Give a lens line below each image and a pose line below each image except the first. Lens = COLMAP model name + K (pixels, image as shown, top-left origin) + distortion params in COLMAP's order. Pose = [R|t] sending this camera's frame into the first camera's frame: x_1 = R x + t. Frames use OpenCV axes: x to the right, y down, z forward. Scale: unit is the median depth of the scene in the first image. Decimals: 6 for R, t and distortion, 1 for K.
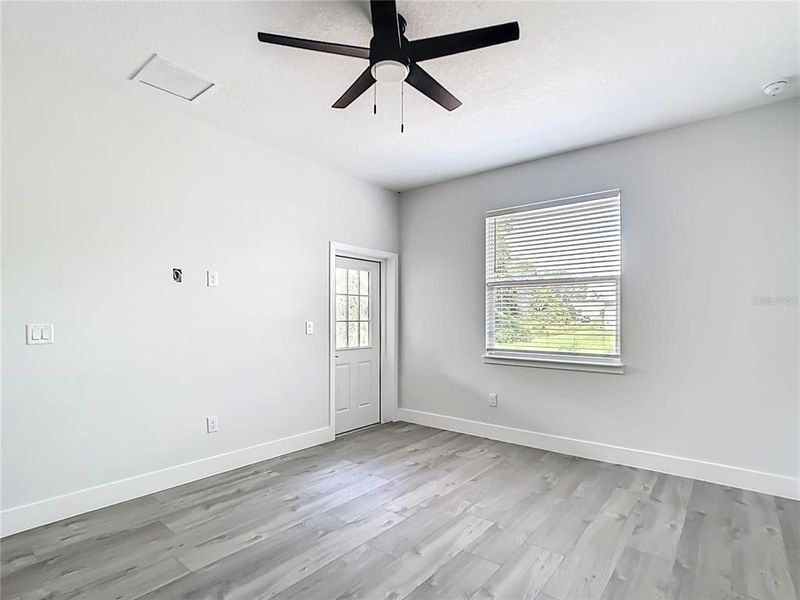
lens RADIAL K [[422.3, 0, 399.1], [0, 422.3, 306.6], [0, 0, 1]] dist [-0.014315, 0.007111]
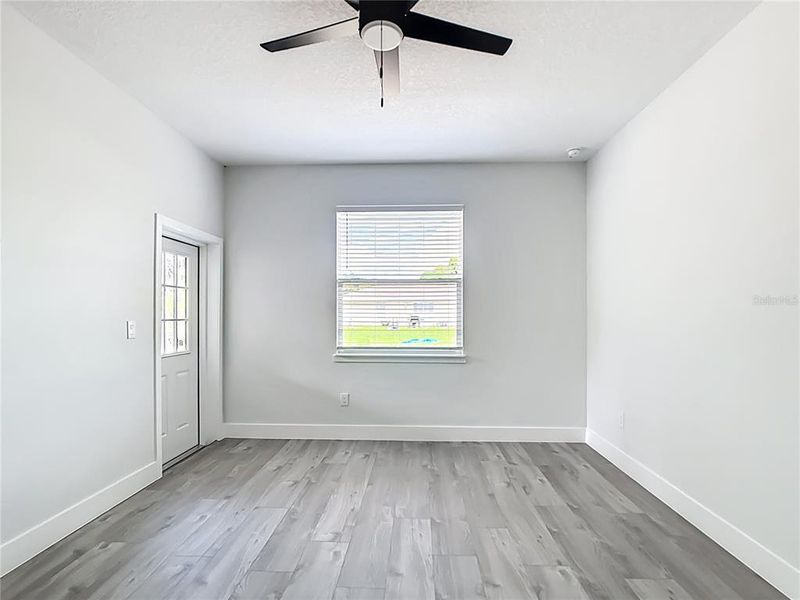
lens RADIAL K [[422.3, 0, 401.6], [0, 422.3, 300.7], [0, 0, 1]] dist [-0.014315, 0.007111]
pose [[0.800568, 0.020005, 0.598907, -0.309793], [-0.014659, 0.999797, -0.013800, 0.005477], [-0.599062, 0.002269, 0.800699, 0.165407]]
